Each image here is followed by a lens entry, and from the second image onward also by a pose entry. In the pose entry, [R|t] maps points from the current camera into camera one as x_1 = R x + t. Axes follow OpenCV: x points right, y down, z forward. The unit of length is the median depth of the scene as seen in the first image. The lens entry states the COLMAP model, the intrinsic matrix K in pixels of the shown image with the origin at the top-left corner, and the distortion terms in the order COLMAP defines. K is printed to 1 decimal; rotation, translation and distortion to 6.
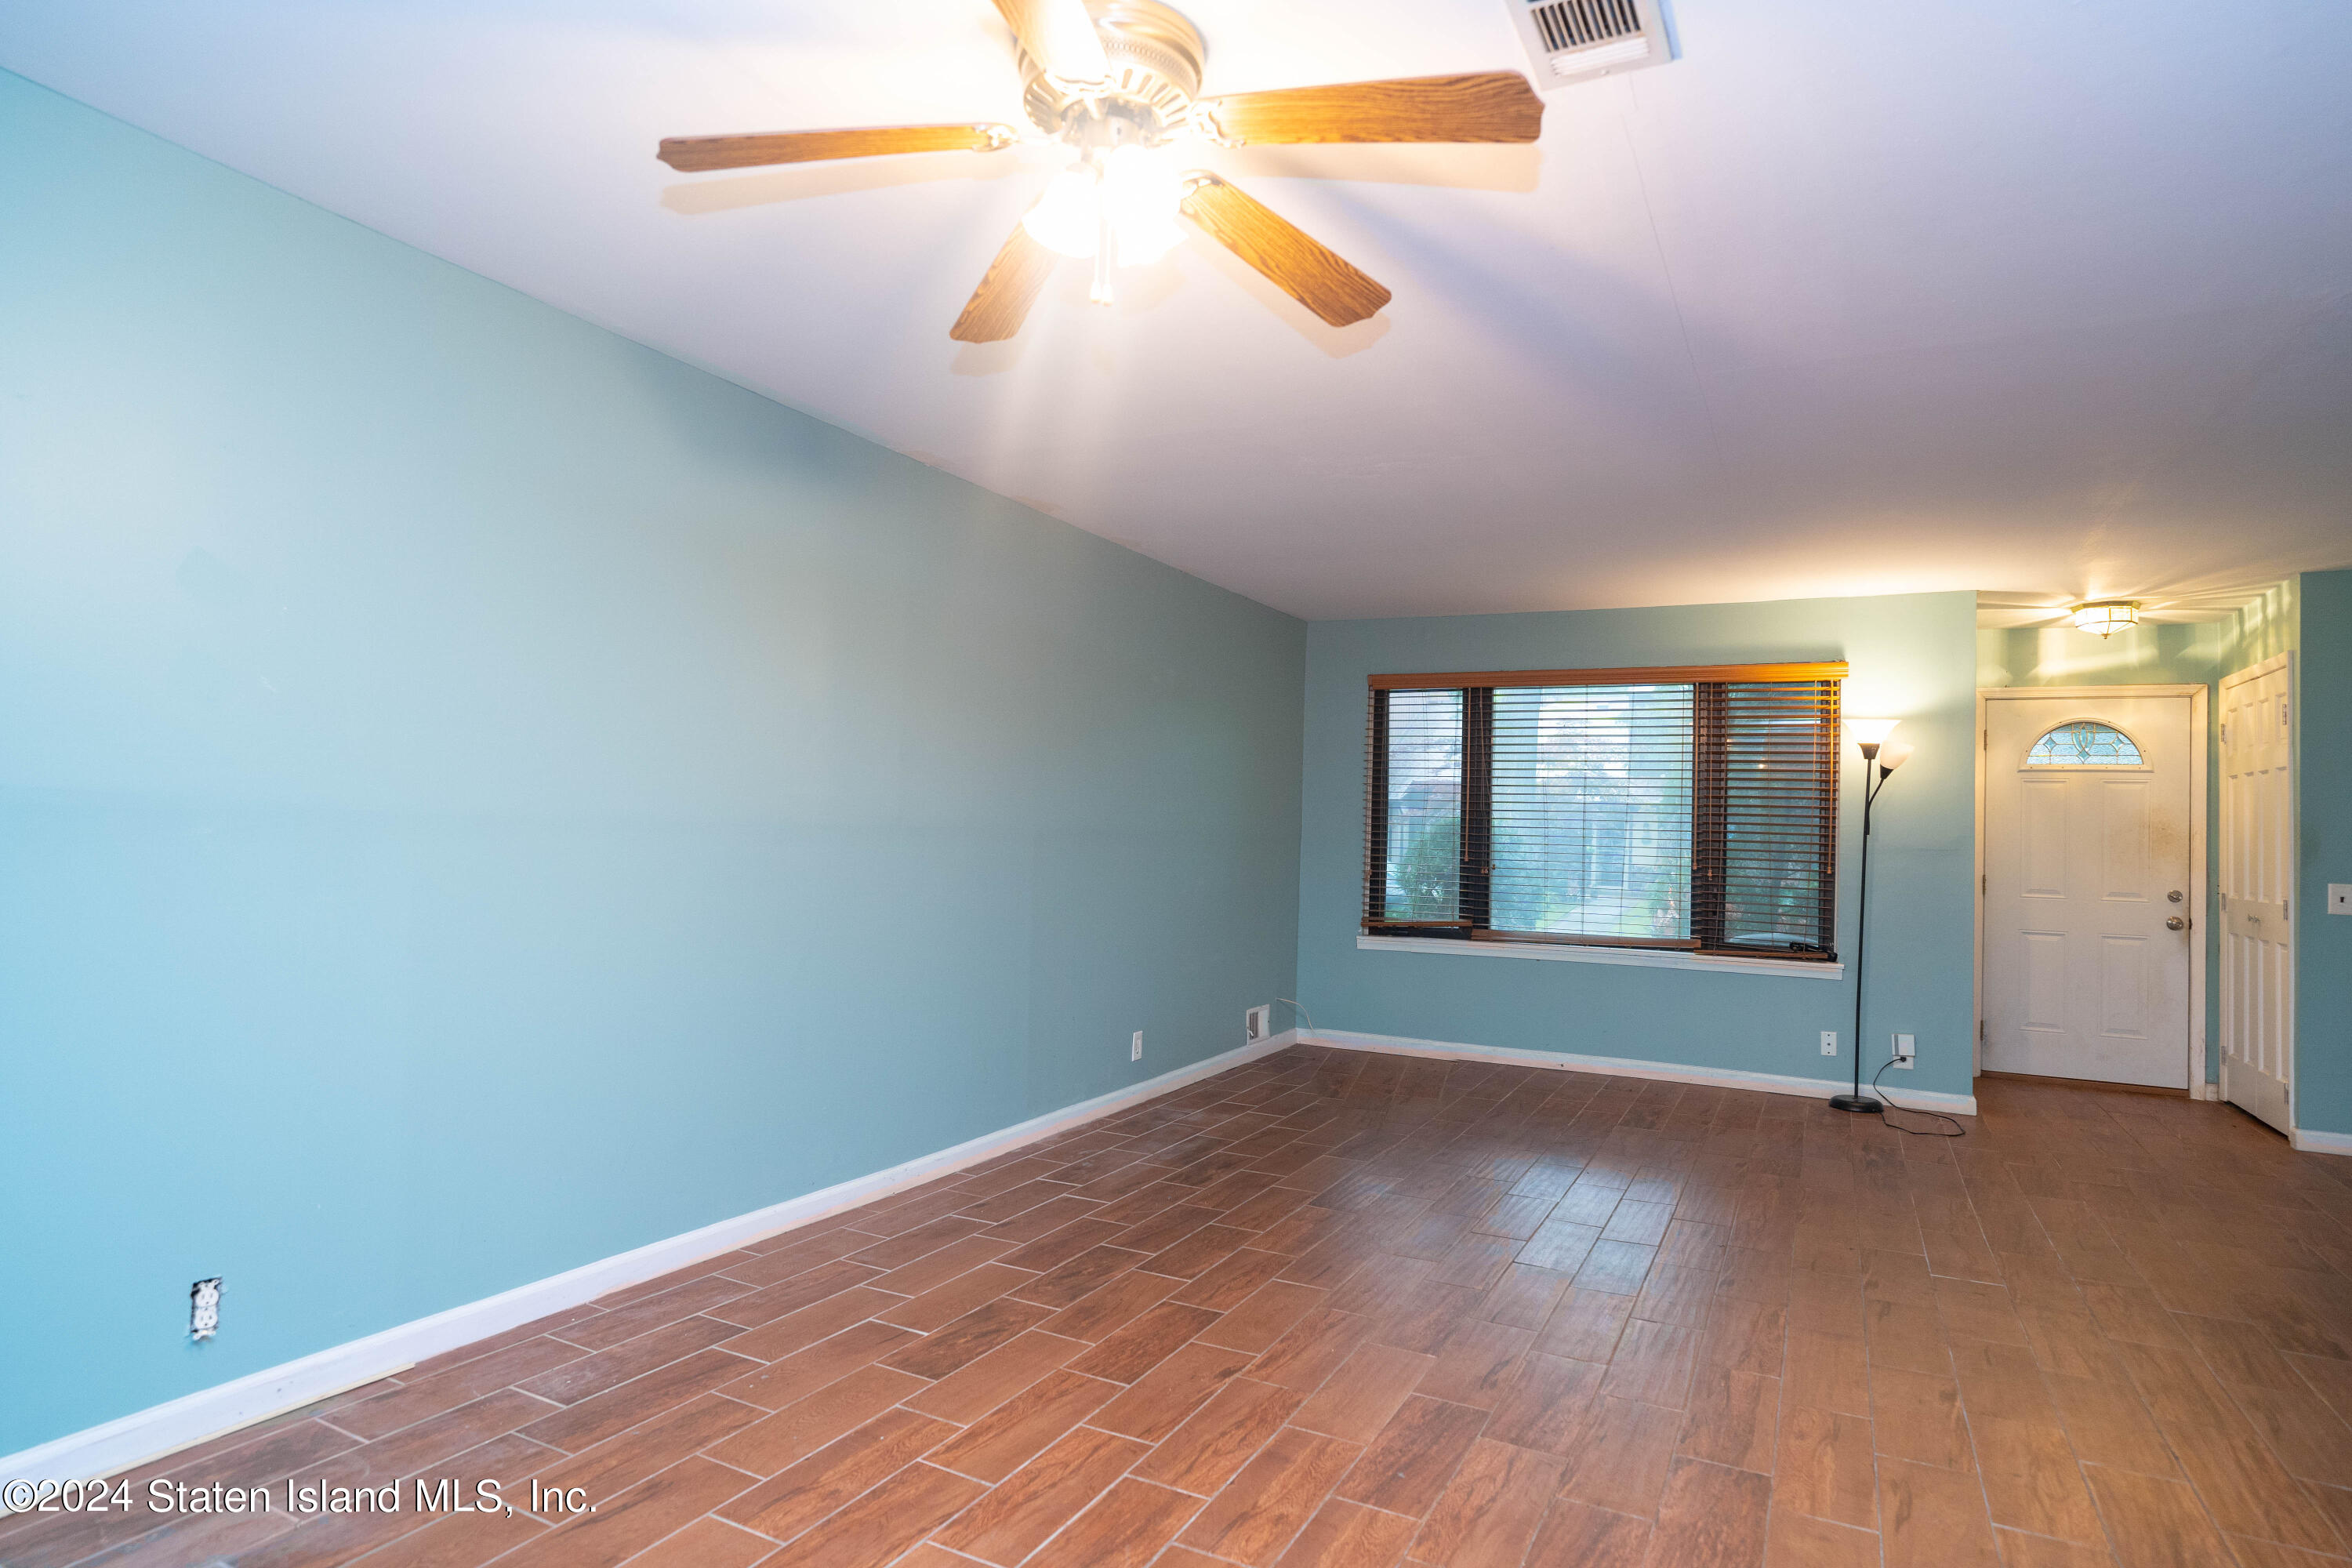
lens RADIAL K [[1285.5, 0, 1176.0], [0, 1285.5, 784.0], [0, 0, 1]] dist [-0.045981, 0.034207]
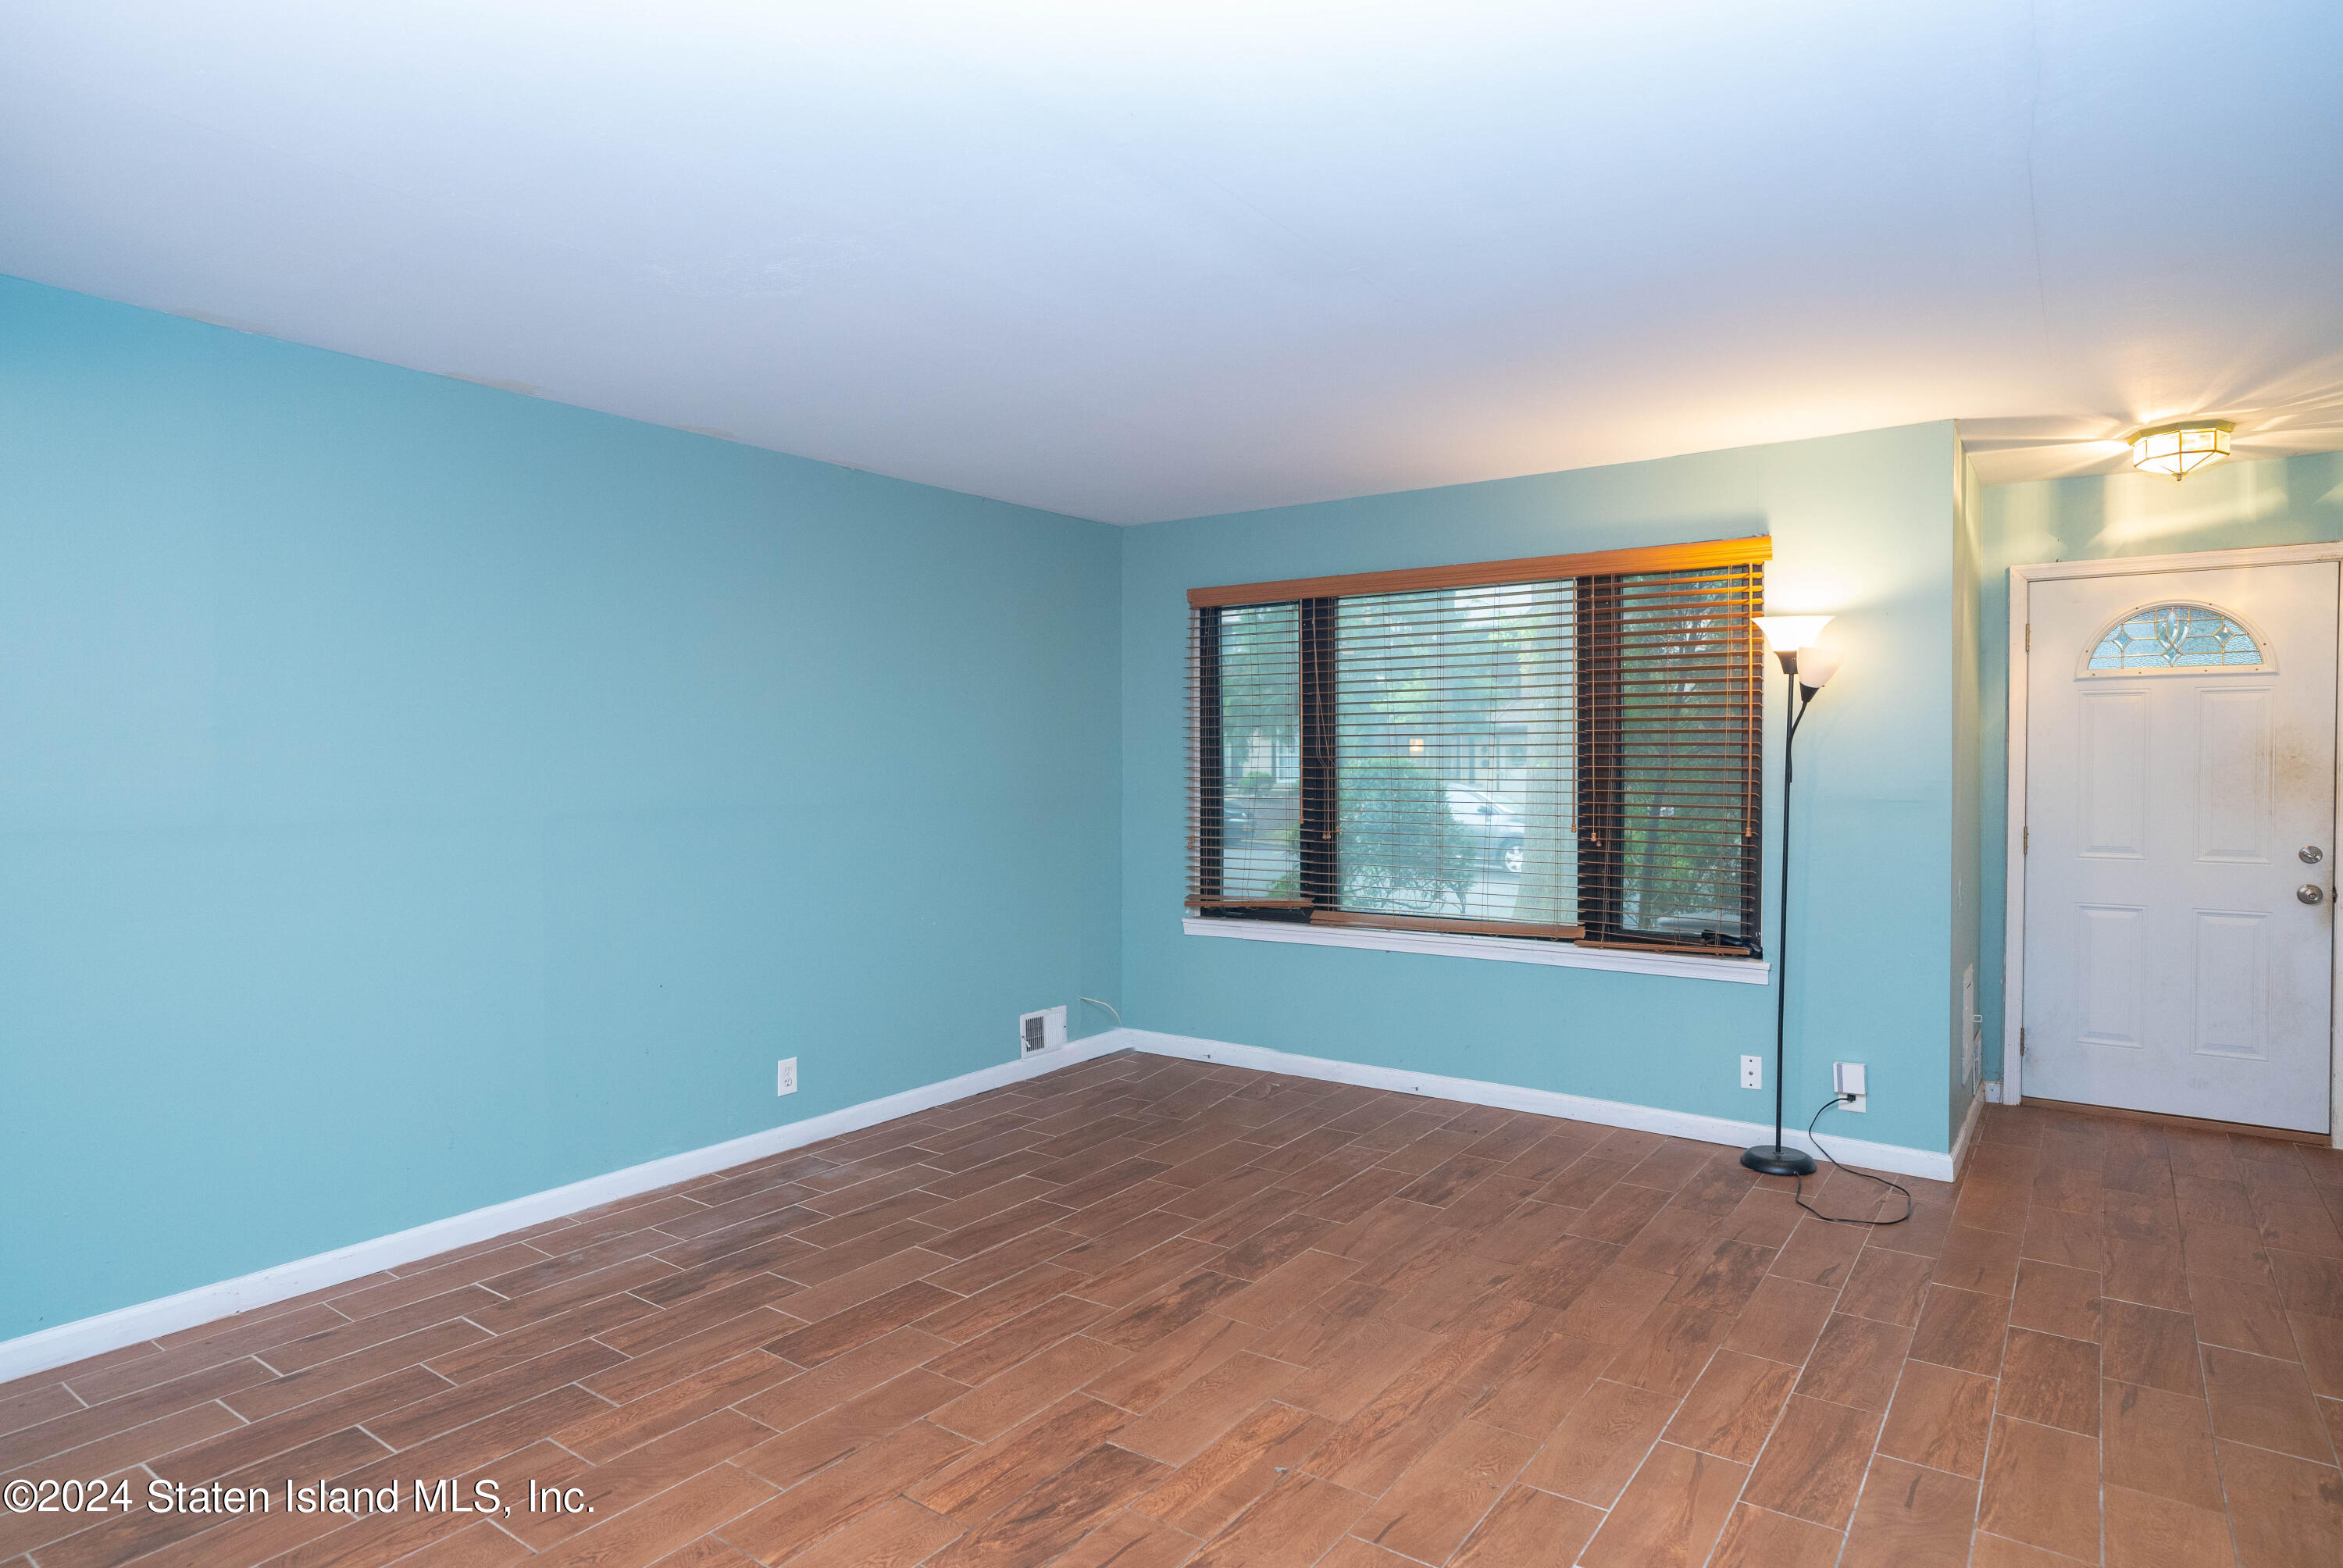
lens RADIAL K [[1296.9, 0, 1181.2], [0, 1296.9, 780.9], [0, 0, 1]] dist [-0.044388, 0.030175]
pose [[0.988203, -0.027860, -0.150595, 0.307177], [0.035292, 0.998276, 0.046906, -0.005657], [0.149029, -0.051668, 0.987482, 0.241790]]
